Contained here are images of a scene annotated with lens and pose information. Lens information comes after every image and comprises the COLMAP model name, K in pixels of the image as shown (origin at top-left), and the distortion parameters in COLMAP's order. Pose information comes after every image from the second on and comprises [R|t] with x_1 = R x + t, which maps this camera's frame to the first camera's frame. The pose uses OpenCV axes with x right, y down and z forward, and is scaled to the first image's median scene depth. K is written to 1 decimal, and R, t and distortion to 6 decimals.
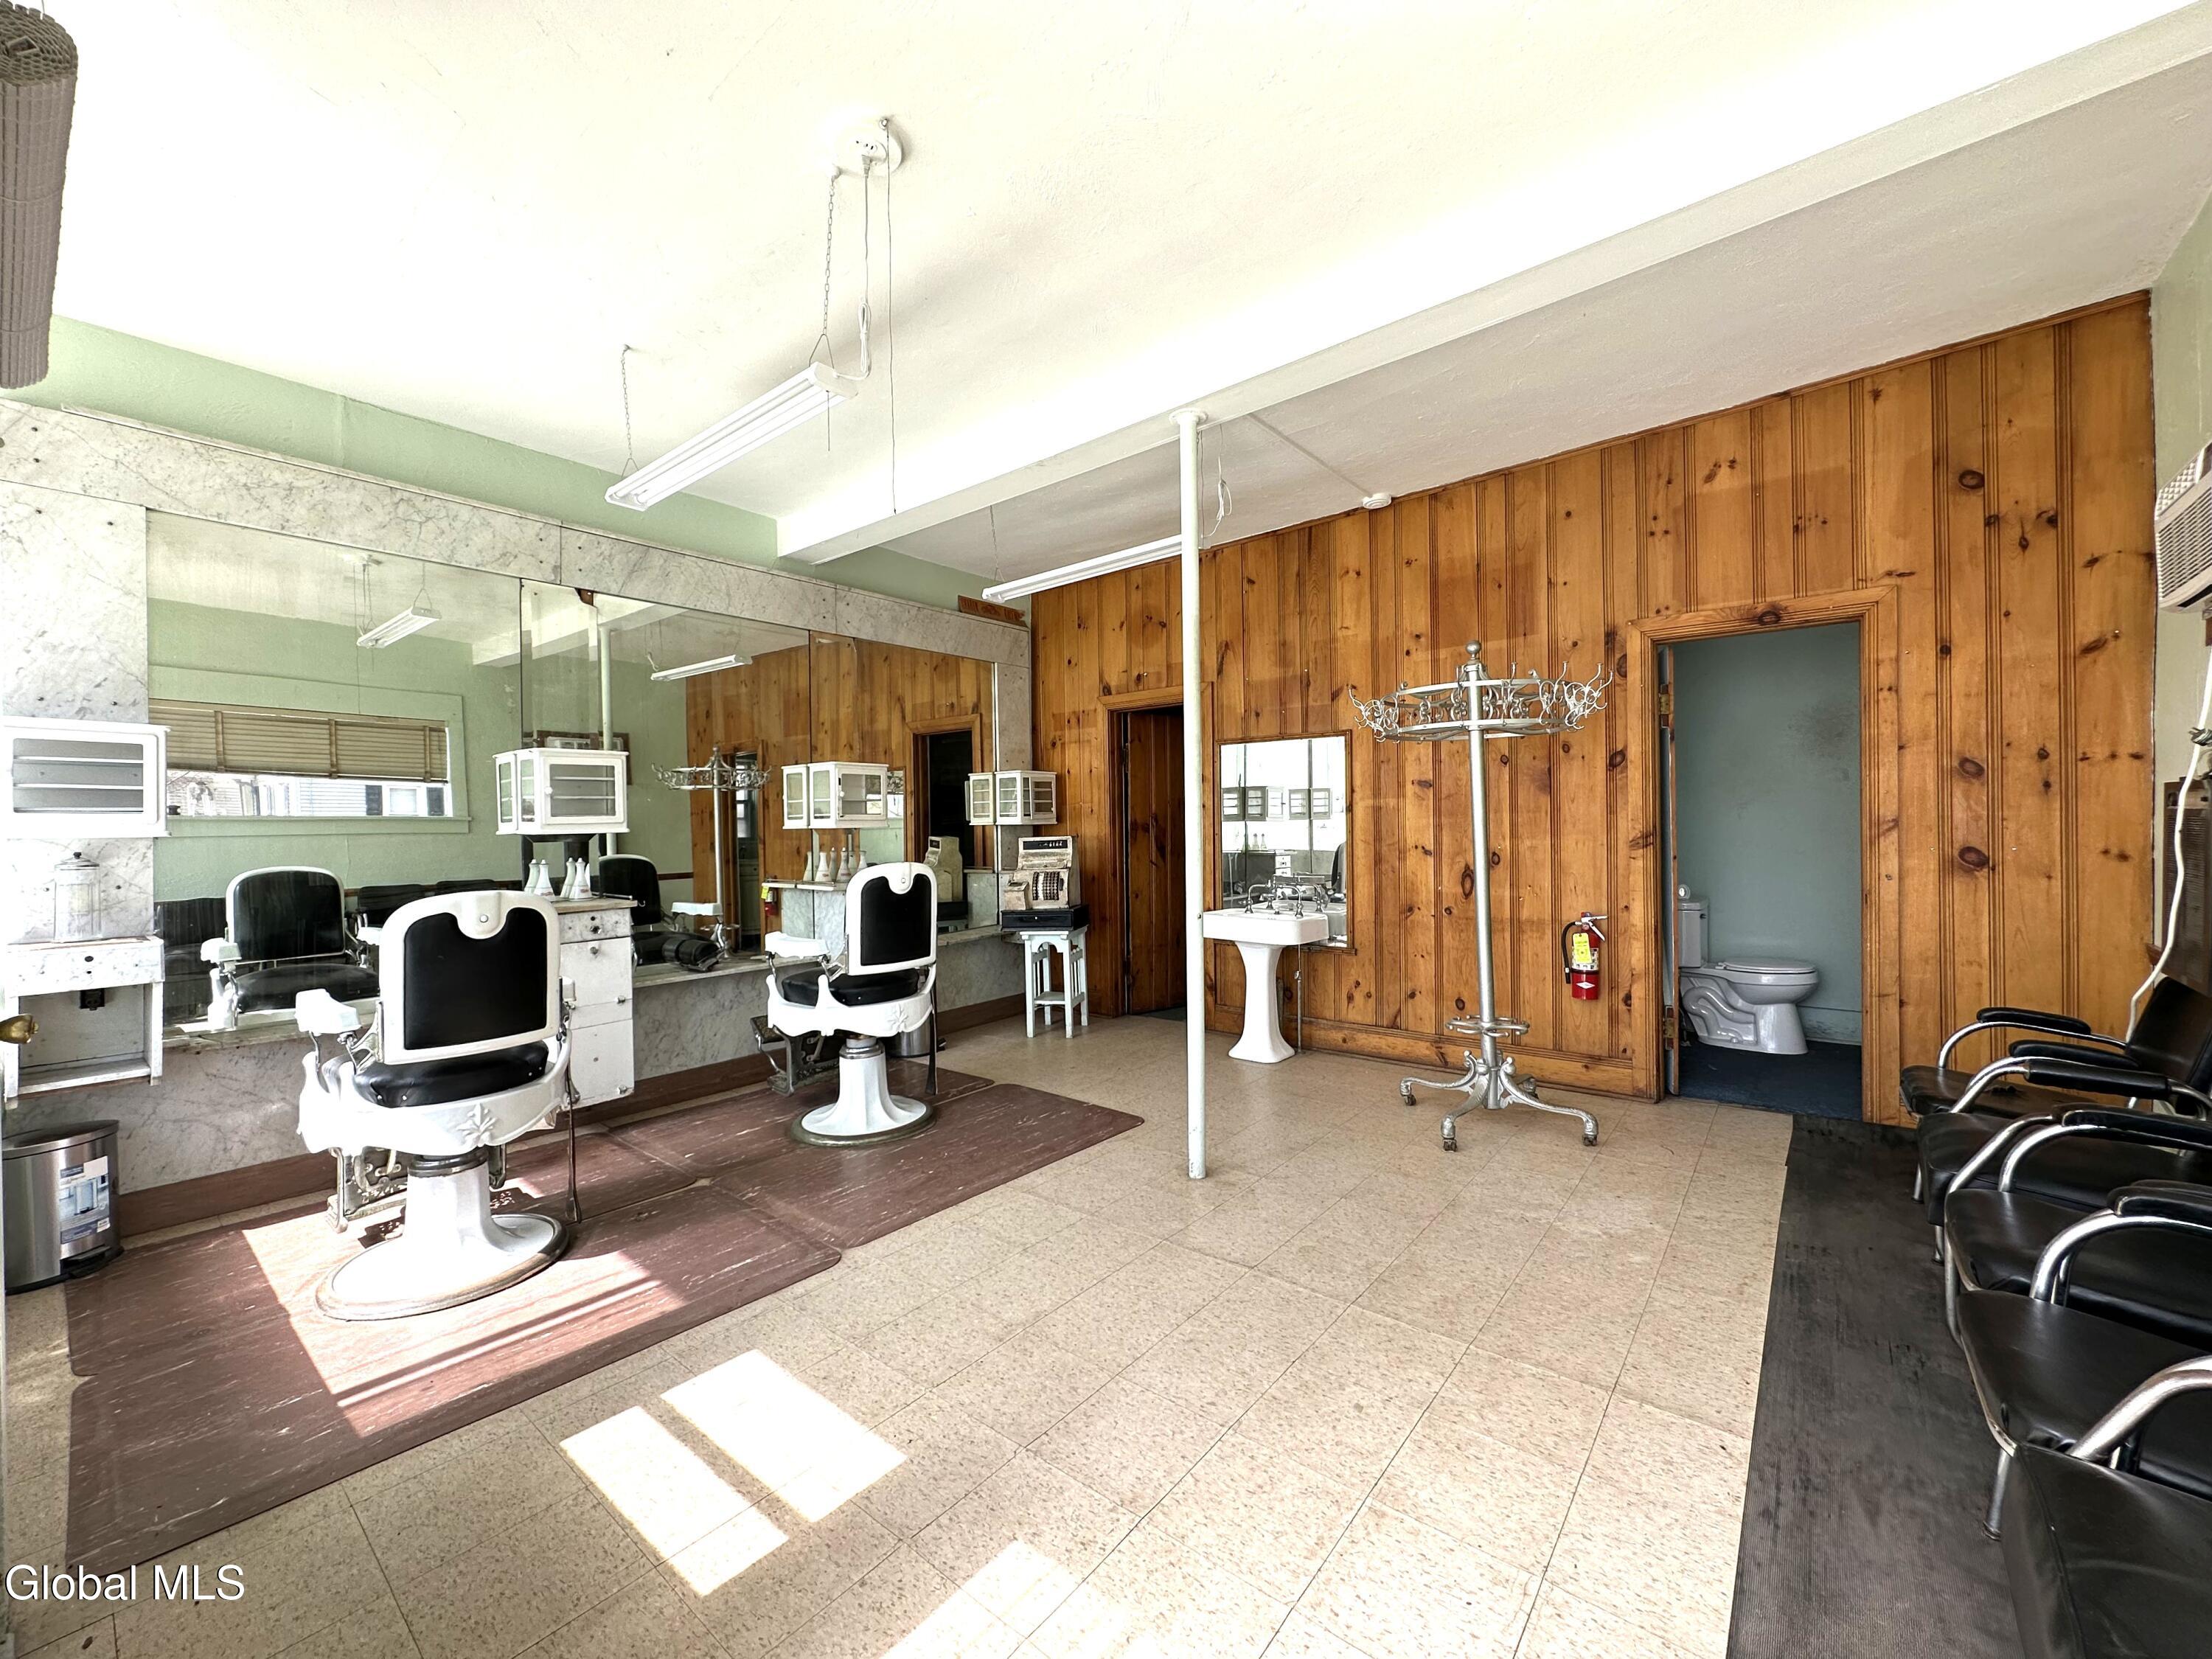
lens RADIAL K [[877.3, 0, 1106.0], [0, 877.3, 829.5], [0, 0, 1]] dist [-0.004705, 0.000355]
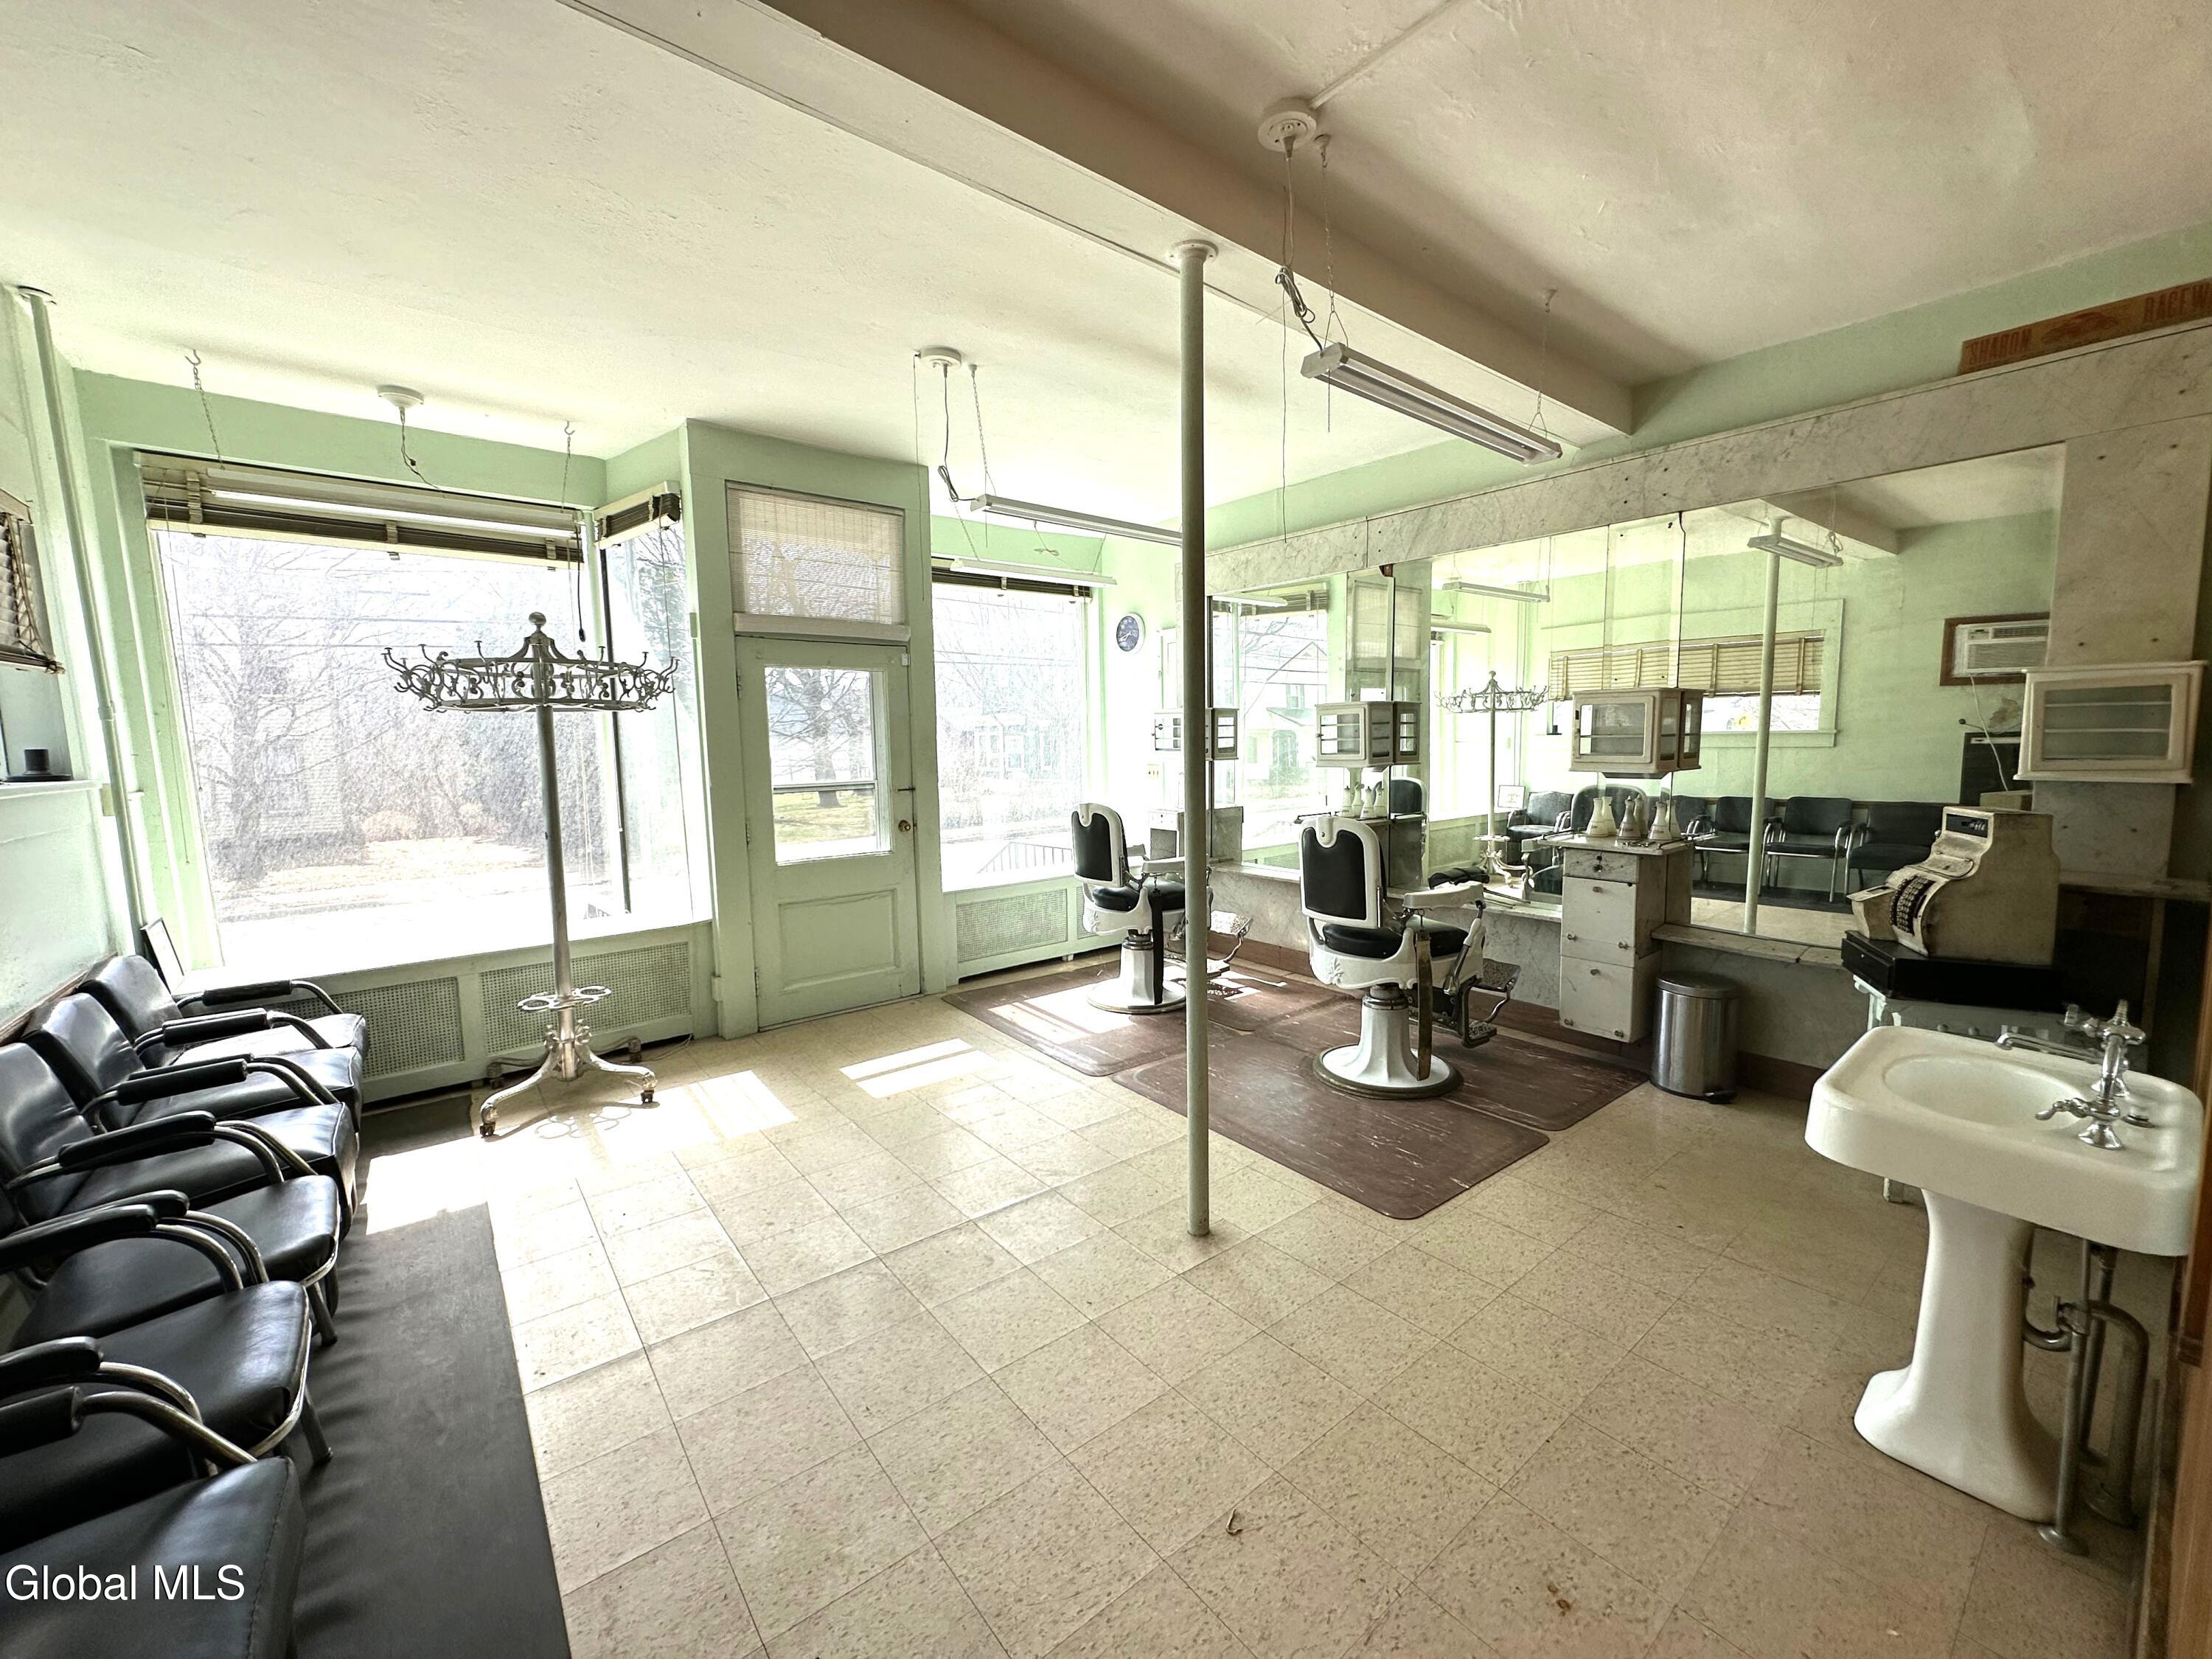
lens RADIAL K [[877.3, 0, 1106.0], [0, 877.3, 829.5], [0, 0, 1]] dist [-0.004705, 0.000355]
pose [[-0.202432, 0.086108, -0.975503, 0.712516], [-0.021844, 0.995482, 0.092404, -0.015162], [0.979053, 0.040014, -0.199636, 0.904415]]
